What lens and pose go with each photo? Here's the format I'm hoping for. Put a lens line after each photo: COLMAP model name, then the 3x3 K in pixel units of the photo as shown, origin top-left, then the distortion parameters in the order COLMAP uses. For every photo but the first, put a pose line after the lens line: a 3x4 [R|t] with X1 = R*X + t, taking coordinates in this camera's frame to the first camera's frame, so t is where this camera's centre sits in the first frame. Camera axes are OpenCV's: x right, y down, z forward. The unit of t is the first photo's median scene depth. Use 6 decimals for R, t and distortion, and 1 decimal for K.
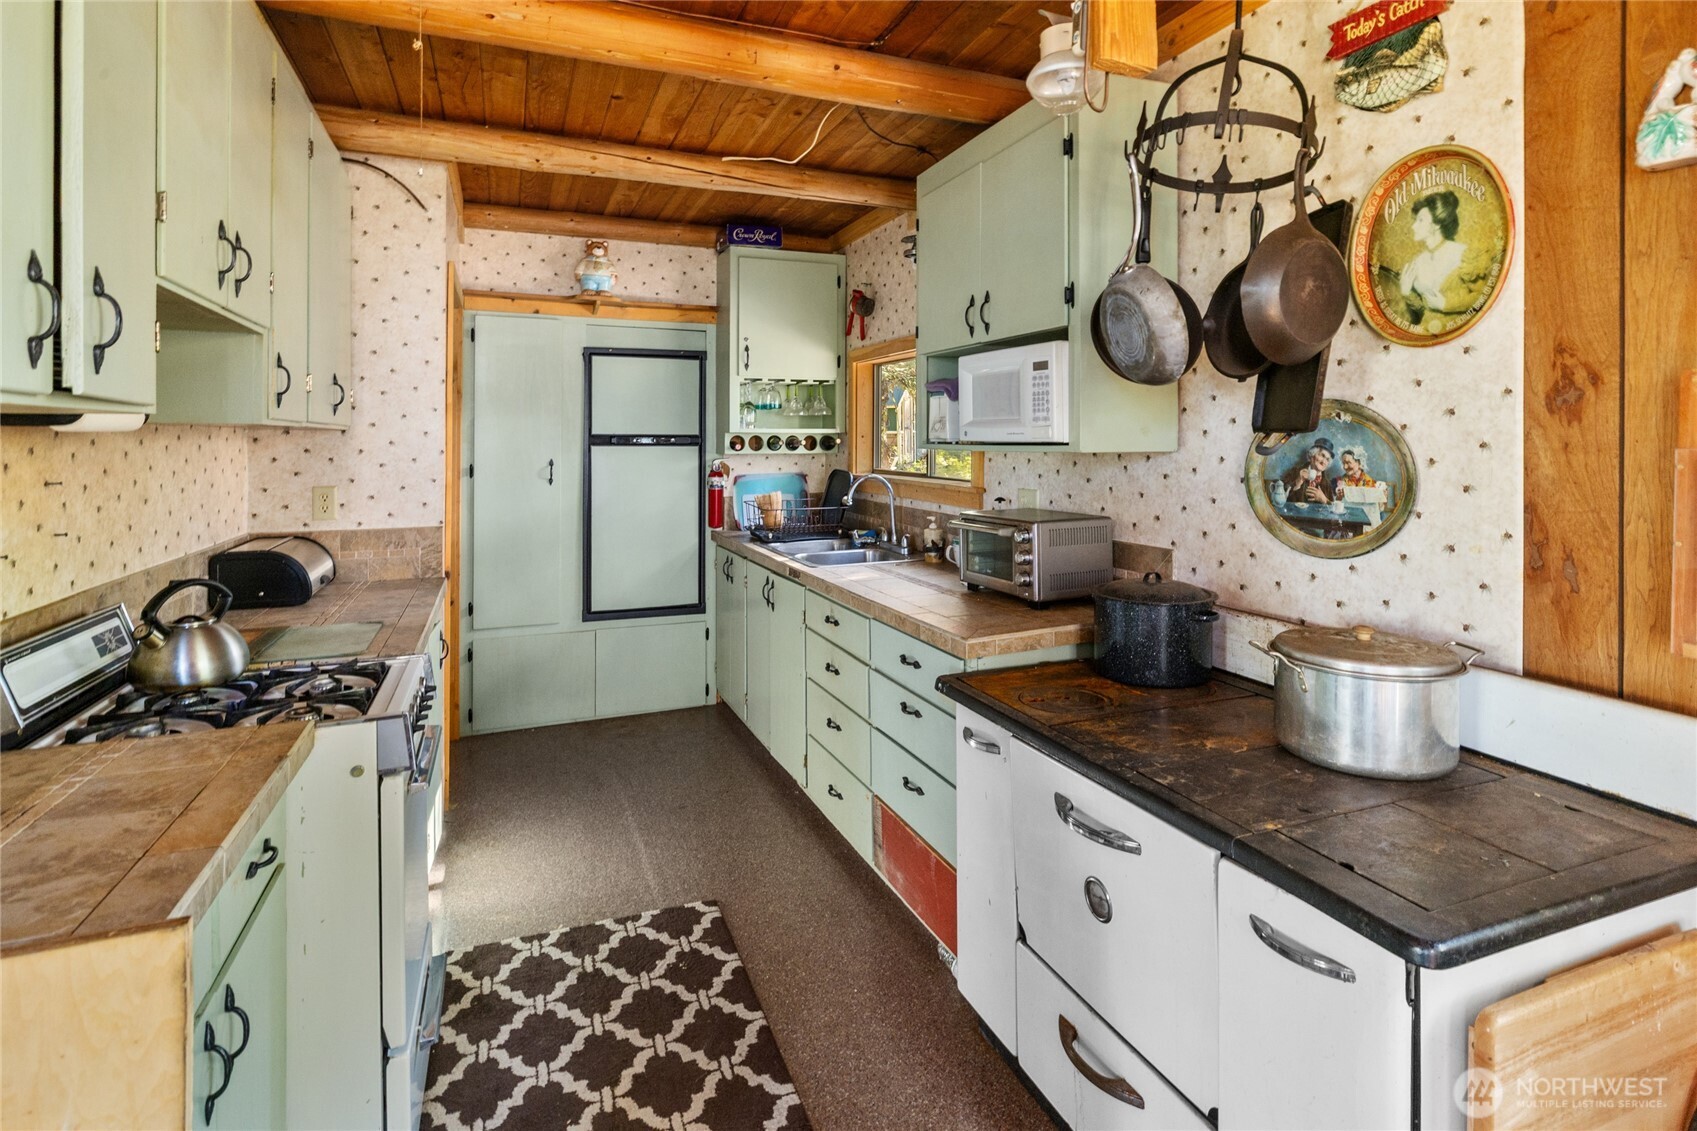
lens RADIAL K [[868.3, 0, 854.4], [0, 868.3, 447.7], [0, 0, 1]] dist [-0.003789, -0.000866]
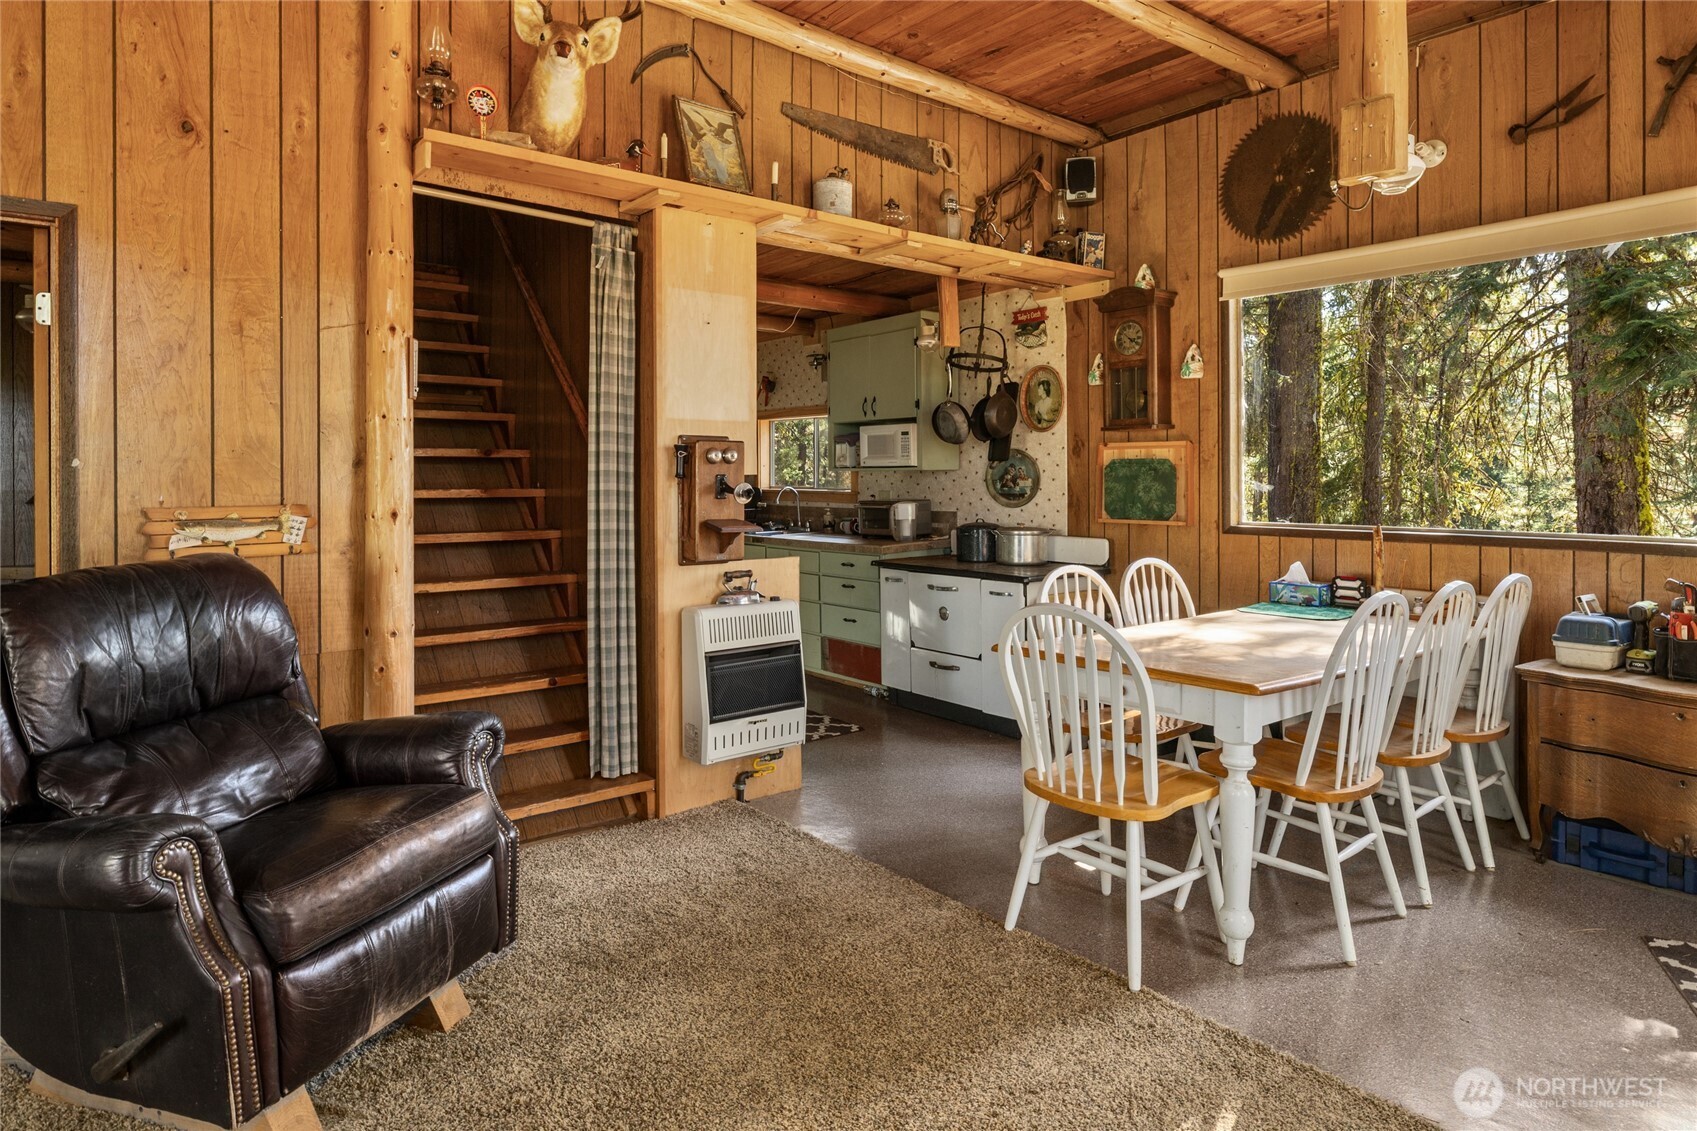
lens RADIAL K [[993.5, 0, 851.7], [0, 993.5, 480.5], [0, 0, 1]] dist [0.000899, 0.000017]
pose [[0.956705, -0.006514, 0.290988, -0.876938], [0.007883, 0.999963, -0.003532, 0.051838], [-0.290954, 0.005673, 0.956720, -1.898419]]
